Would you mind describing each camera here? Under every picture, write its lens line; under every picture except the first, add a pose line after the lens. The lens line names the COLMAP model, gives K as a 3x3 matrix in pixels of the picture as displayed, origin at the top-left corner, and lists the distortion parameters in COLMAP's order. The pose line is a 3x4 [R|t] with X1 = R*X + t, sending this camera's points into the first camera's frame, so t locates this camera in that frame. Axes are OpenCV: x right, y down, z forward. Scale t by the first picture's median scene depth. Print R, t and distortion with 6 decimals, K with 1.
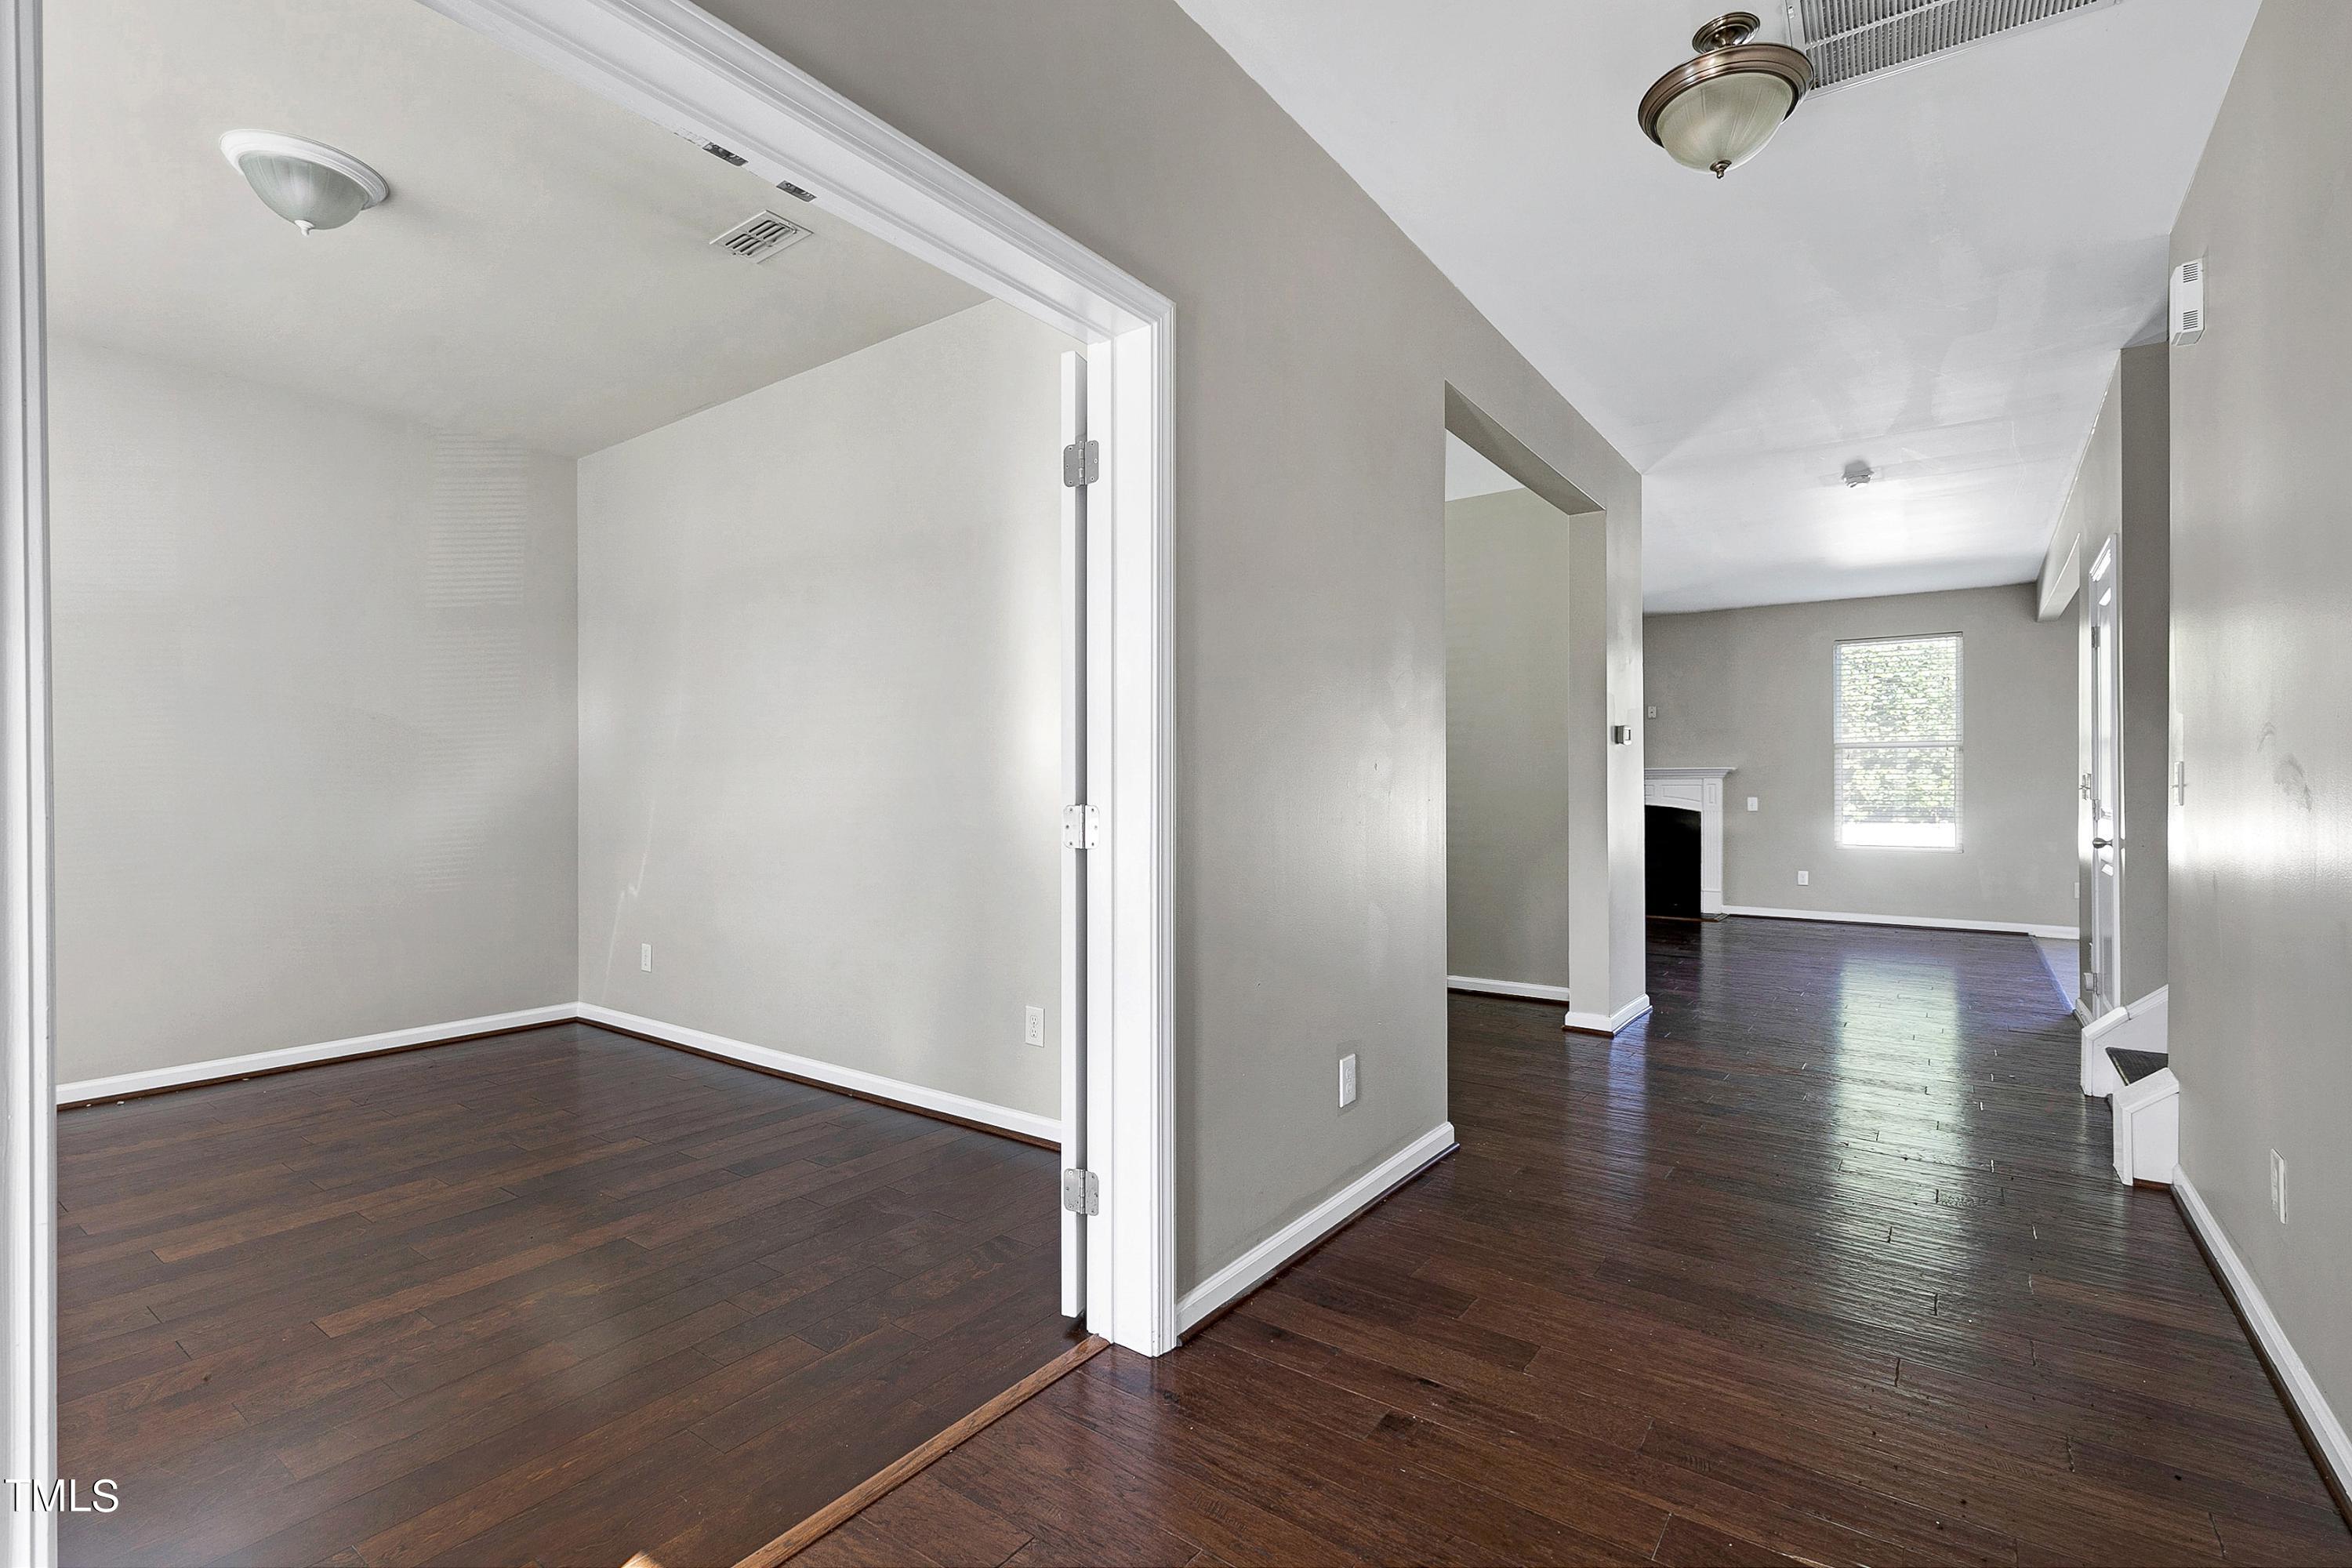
lens RADIAL K [[1067.9, 0, 1181.7], [0, 1067.9, 784.6], [0, 0, 1]] dist [0.009704, 0.000205]
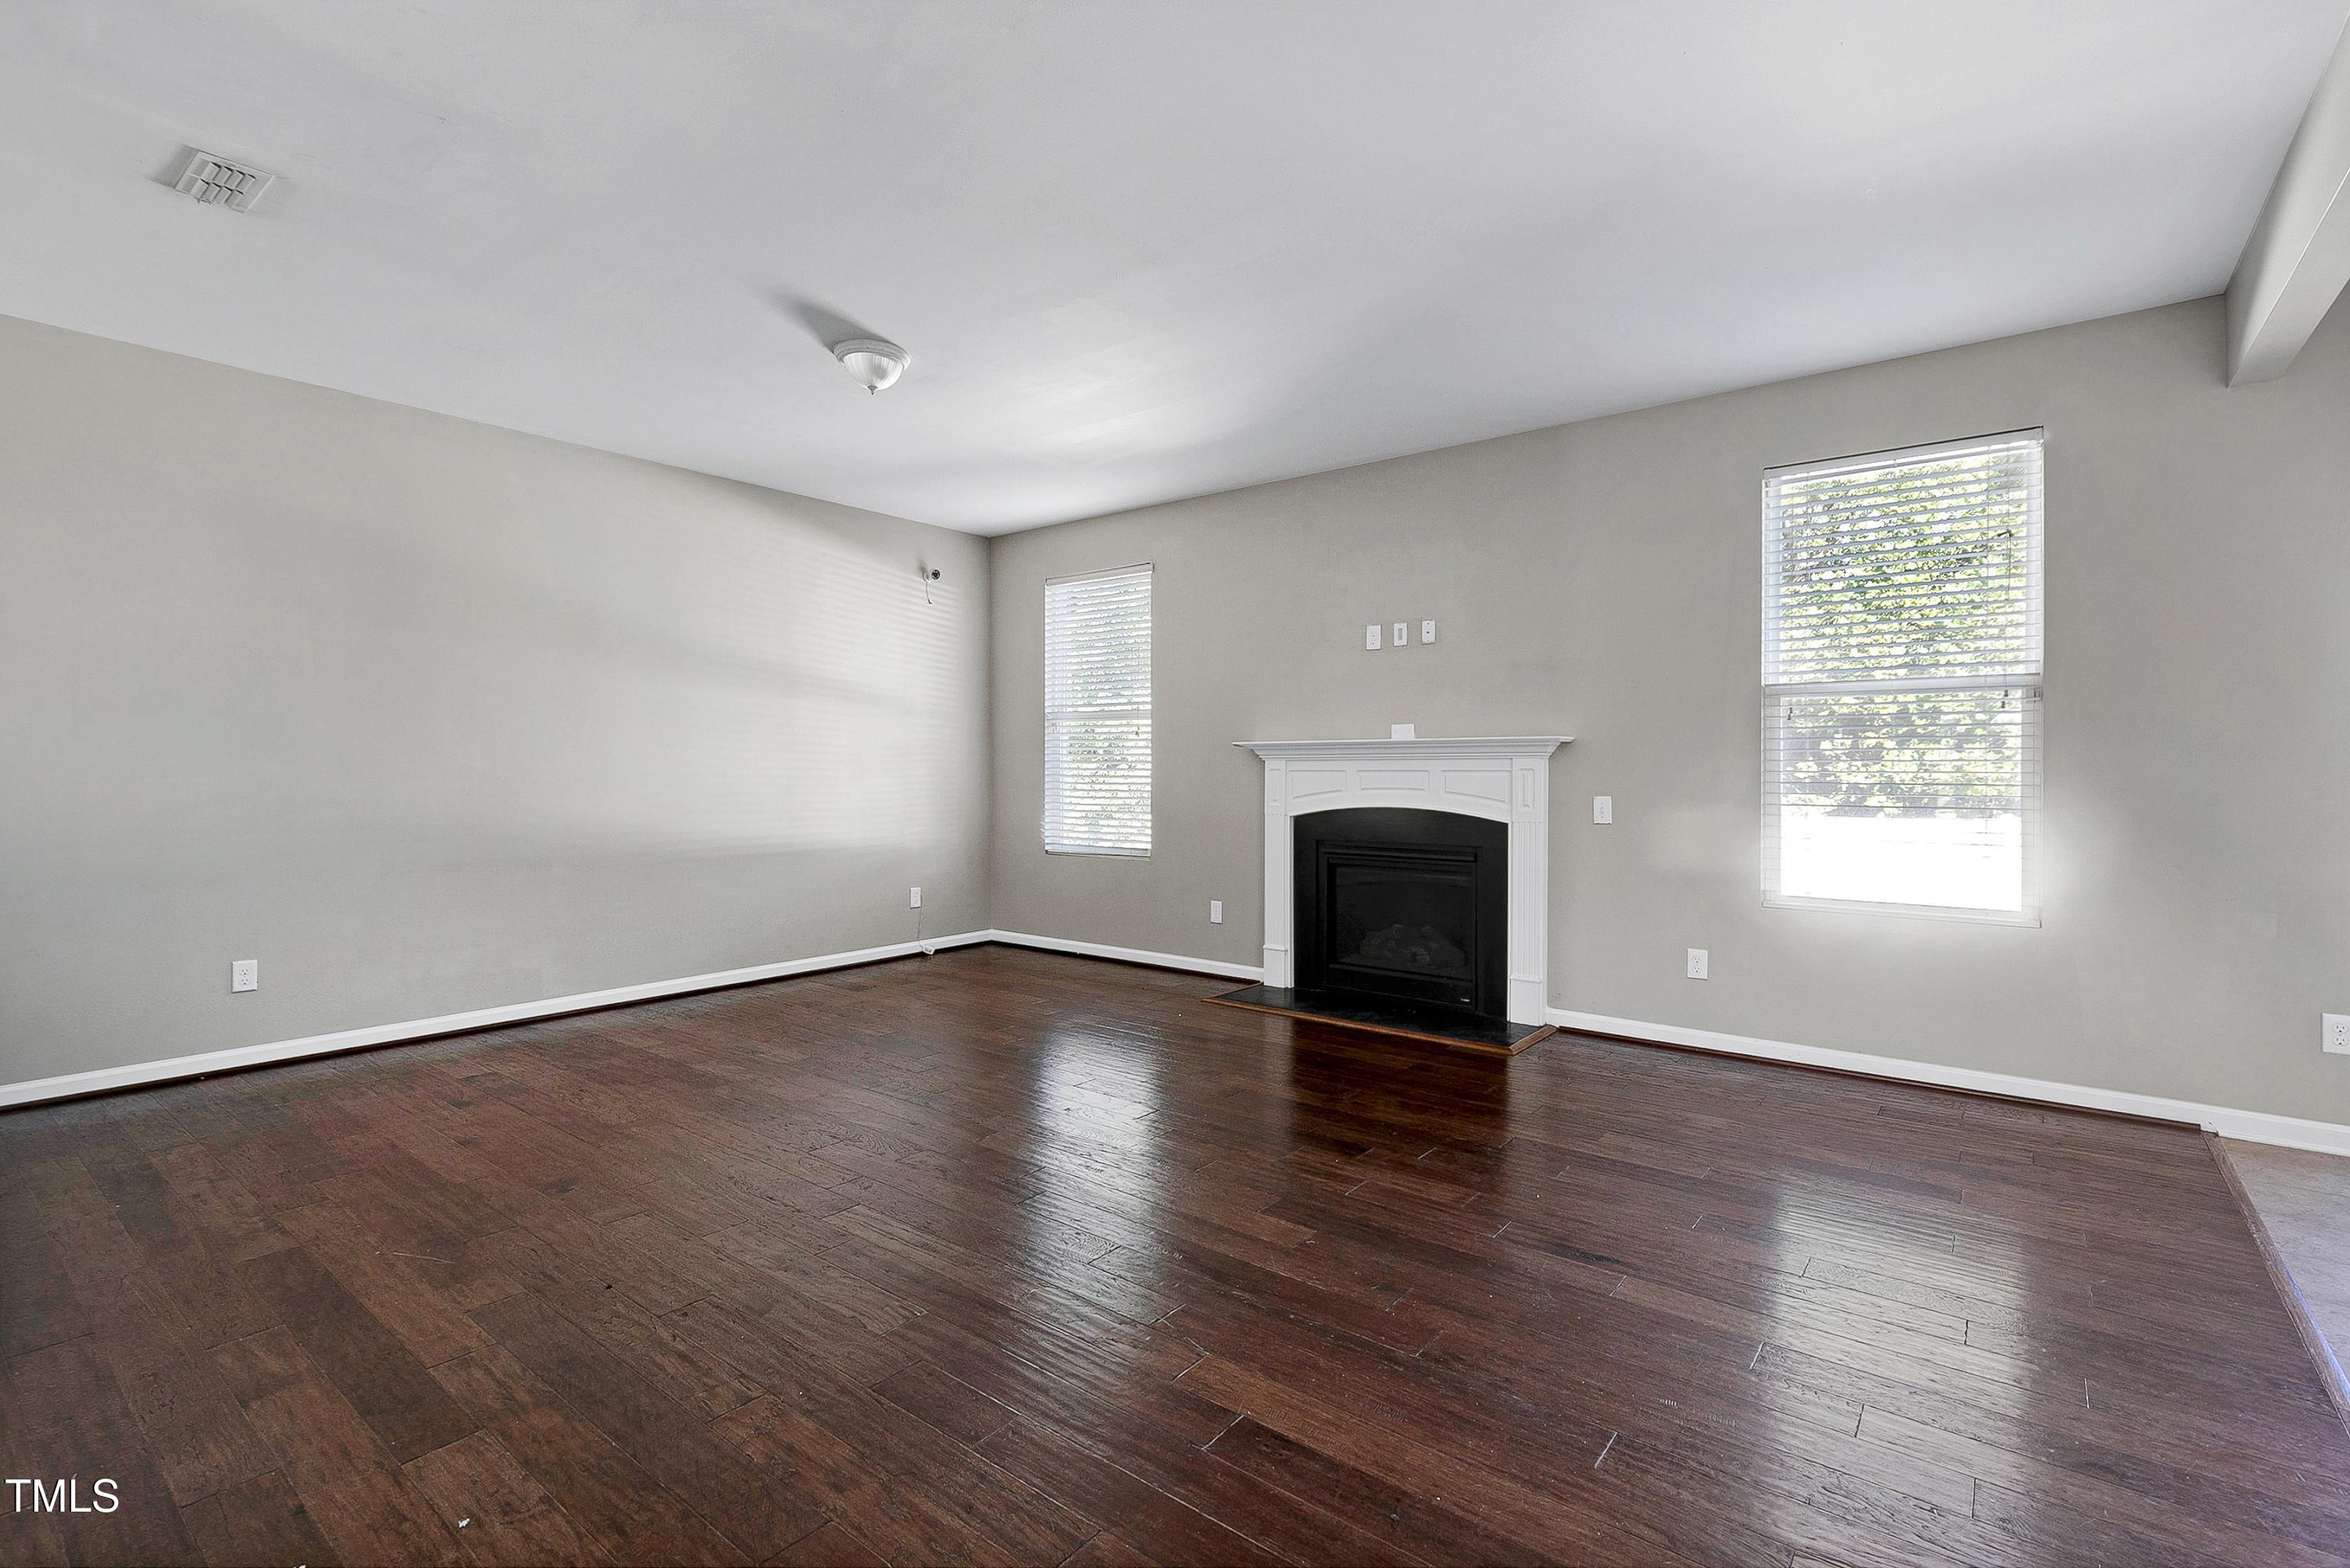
lens RADIAL K [[1067.0, 0, 1178.0], [0, 1067.0, 770.1], [0, 0, 1]] dist [0.009704, 0.000205]
pose [[0.999177, 0.002596, -0.040484, 0.350053], [-0.002367, 0.999981, 0.005717, -0.002460], [0.040498, -0.005616, 0.999164, 0.488600]]
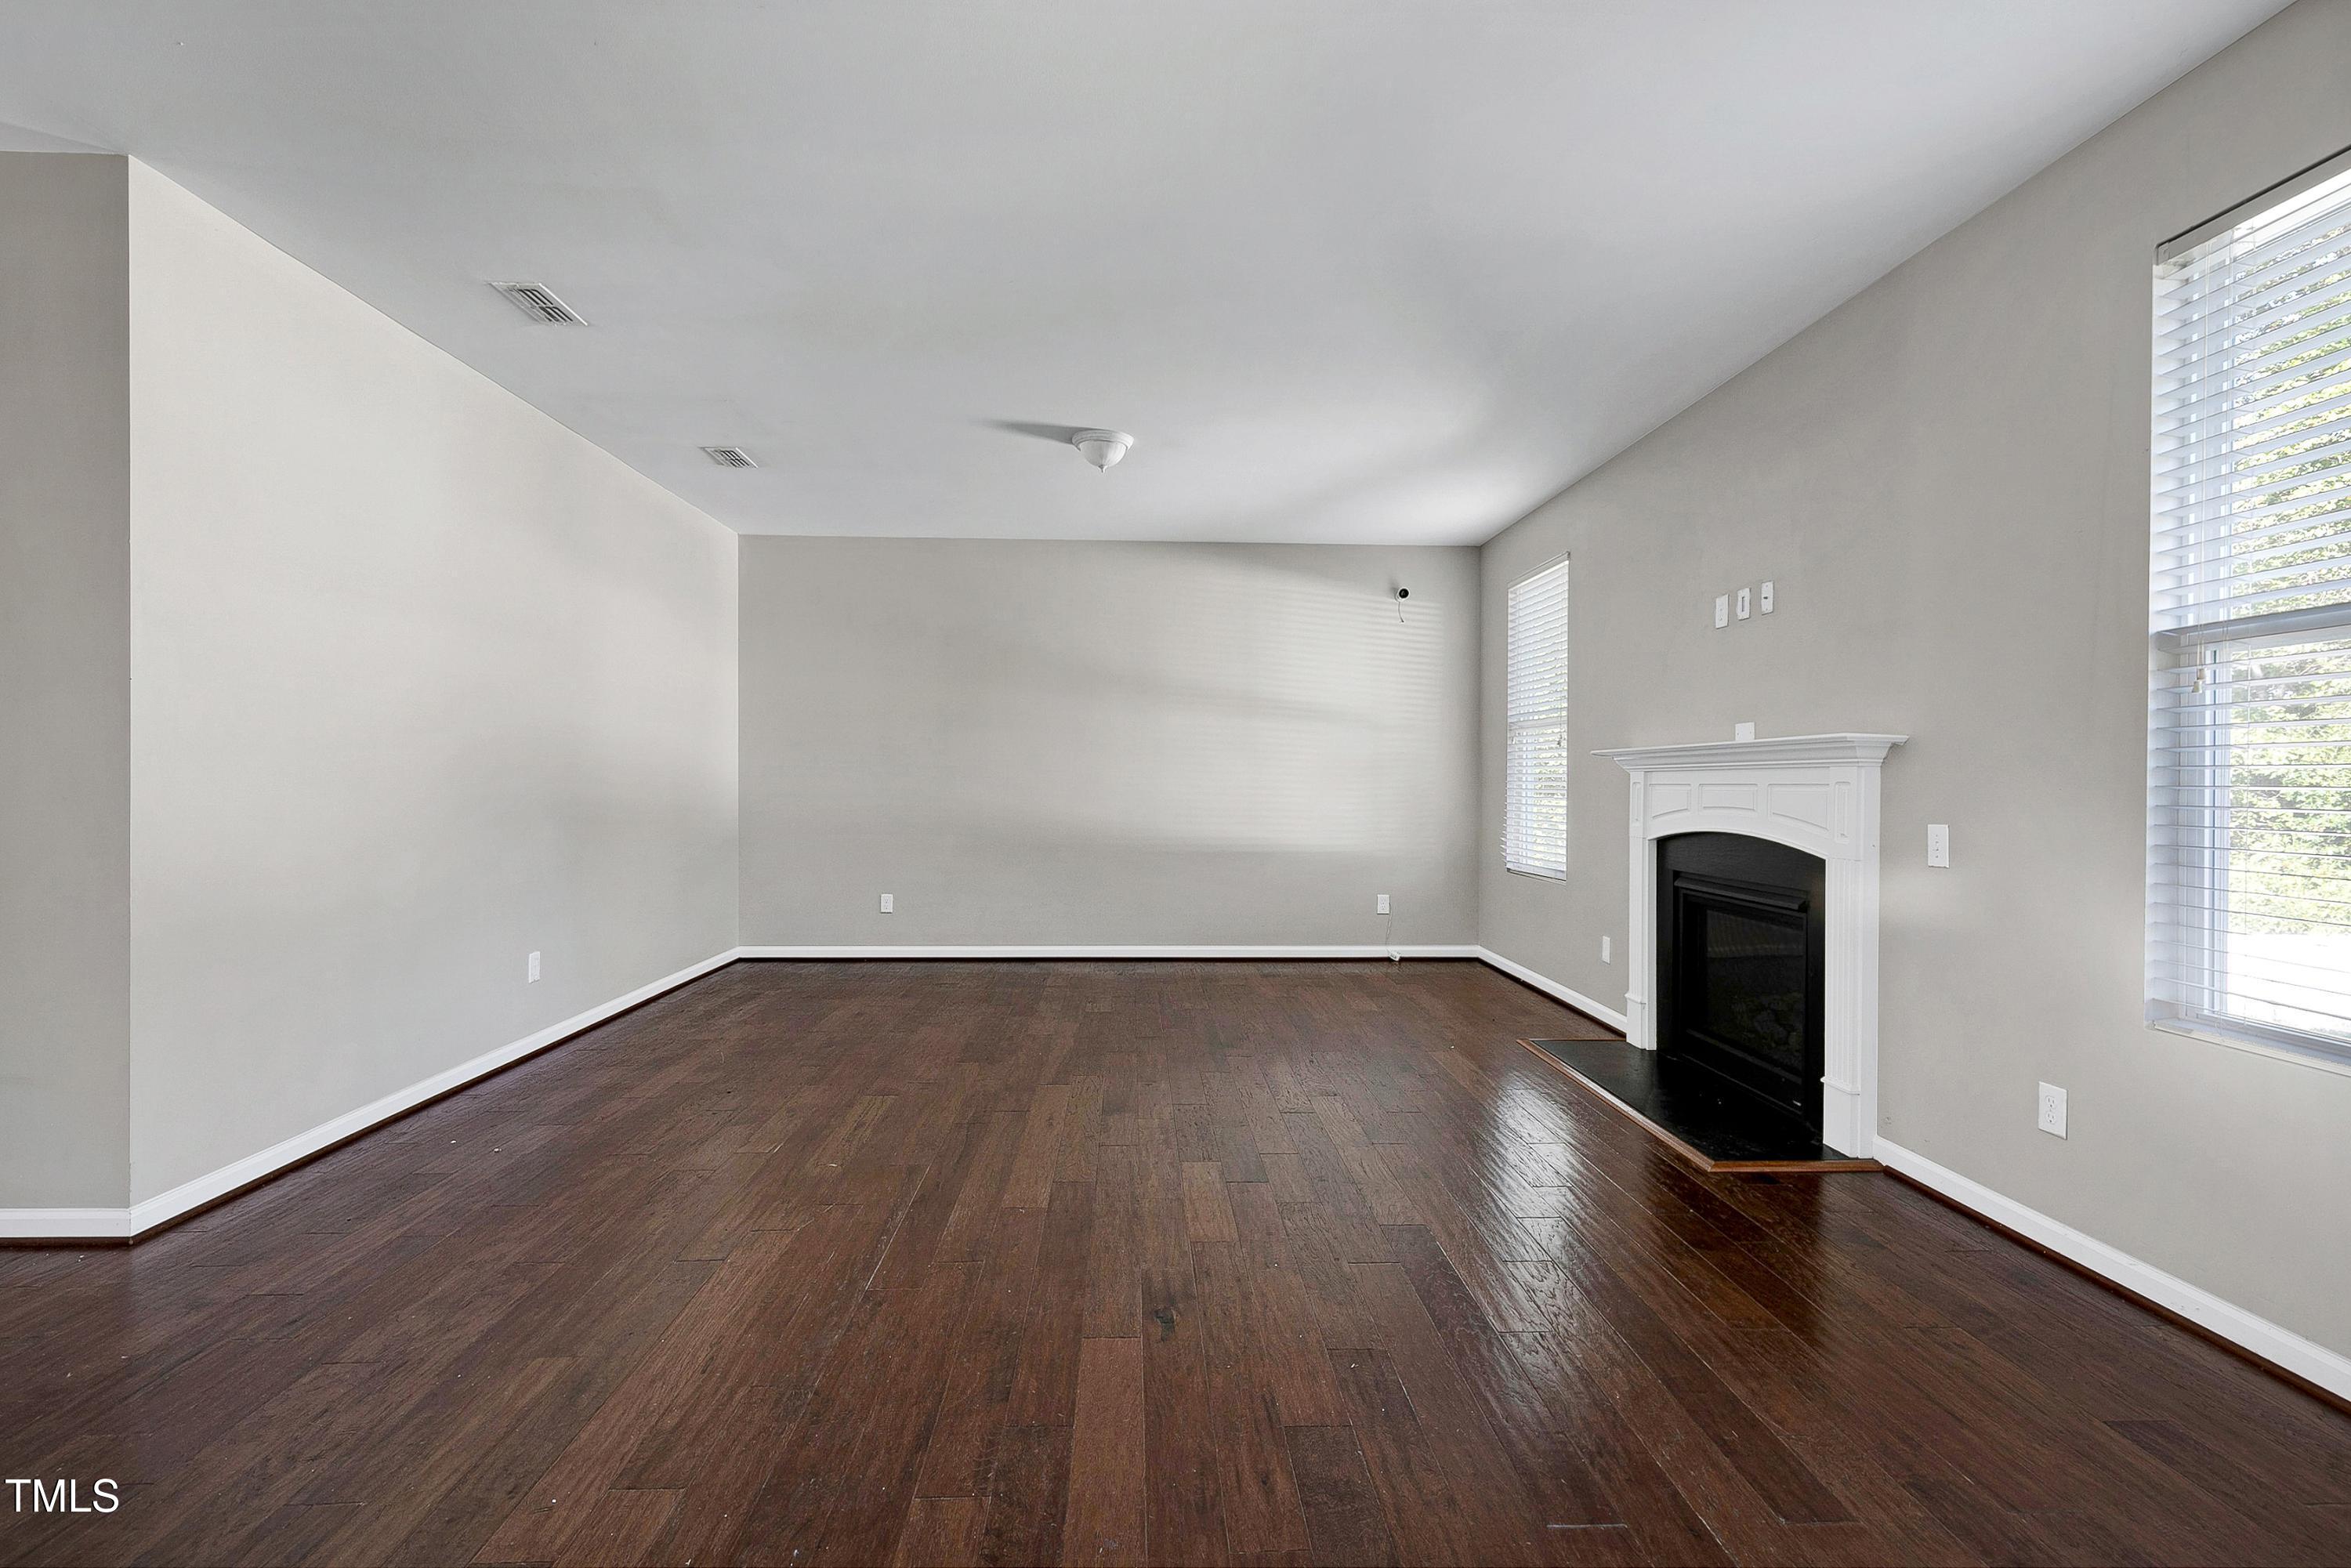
lens RADIAL K [[1067.4, 0, 1175.1], [0, 1067.4, 777.5], [0, 0, 1]] dist [0.009704, 0.000205]
pose [[0.622988, 0.003264, -0.782225, 0.630218], [-0.005054, 0.999987, 0.000147, -0.000871], [0.782215, 0.003861, 0.622996, 0.609563]]
